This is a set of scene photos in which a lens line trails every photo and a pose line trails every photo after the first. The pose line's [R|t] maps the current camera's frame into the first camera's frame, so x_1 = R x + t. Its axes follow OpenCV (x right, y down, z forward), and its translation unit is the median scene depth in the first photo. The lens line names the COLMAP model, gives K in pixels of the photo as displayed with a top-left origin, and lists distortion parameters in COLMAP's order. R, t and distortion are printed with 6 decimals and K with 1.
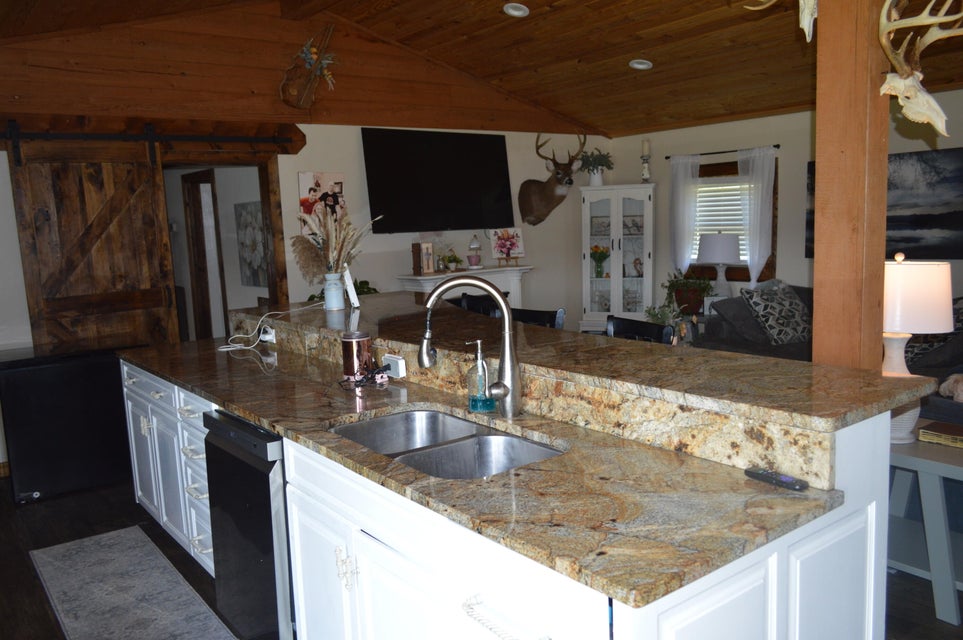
lens RADIAL K [[760.8, 0, 480.2], [0, 760.8, 321.5], [0, 0, 1]] dist [-0.013021, -0.000986]
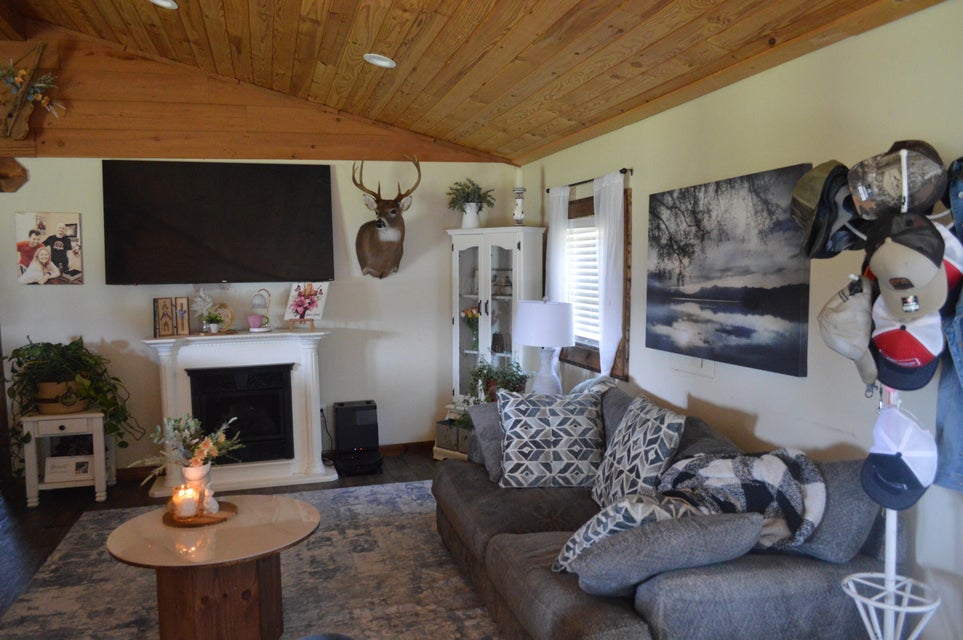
lens RADIAL K [[760.8, 0, 480.6], [0, 760.8, 321.7], [0, 0, 1]] dist [-0.013021, -0.000986]
pose [[0.924787, 0.054372, -0.376581, 0.580530], [-0.071500, 0.996939, -0.031644, -0.081019], [0.373707, 0.056190, 0.925843, 0.396654]]
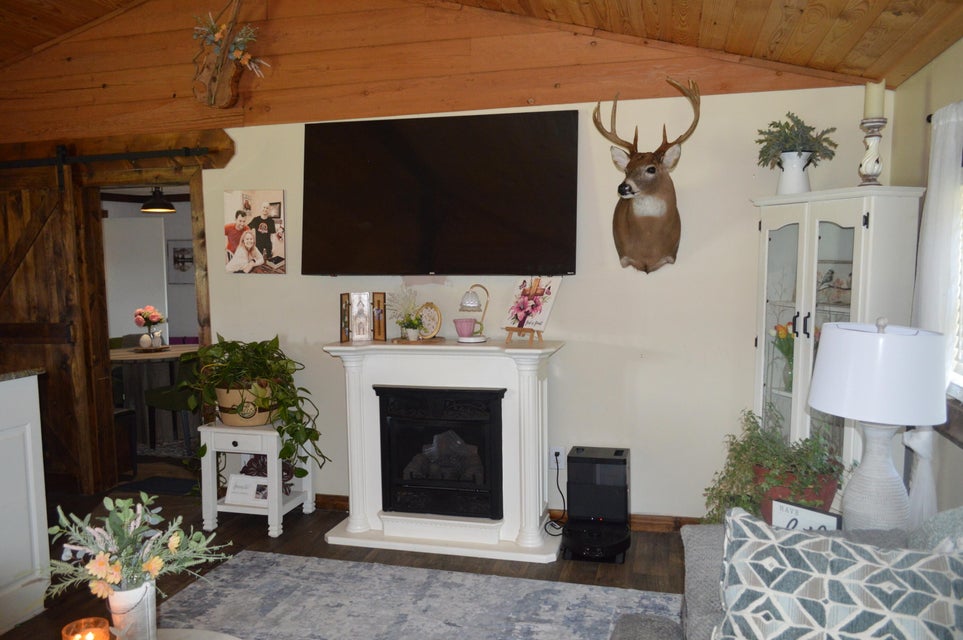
lens RADIAL K [[760.8, 0, 476.3], [0, 760.8, 322.7], [0, 0, 1]] dist [-0.013021, -0.000986]
pose [[0.603653, 0.102122, -0.790680, 0.529863], [-0.119831, 0.992117, 0.036652, -0.121399], [0.788190, 0.072623, 0.611132, 0.730840]]
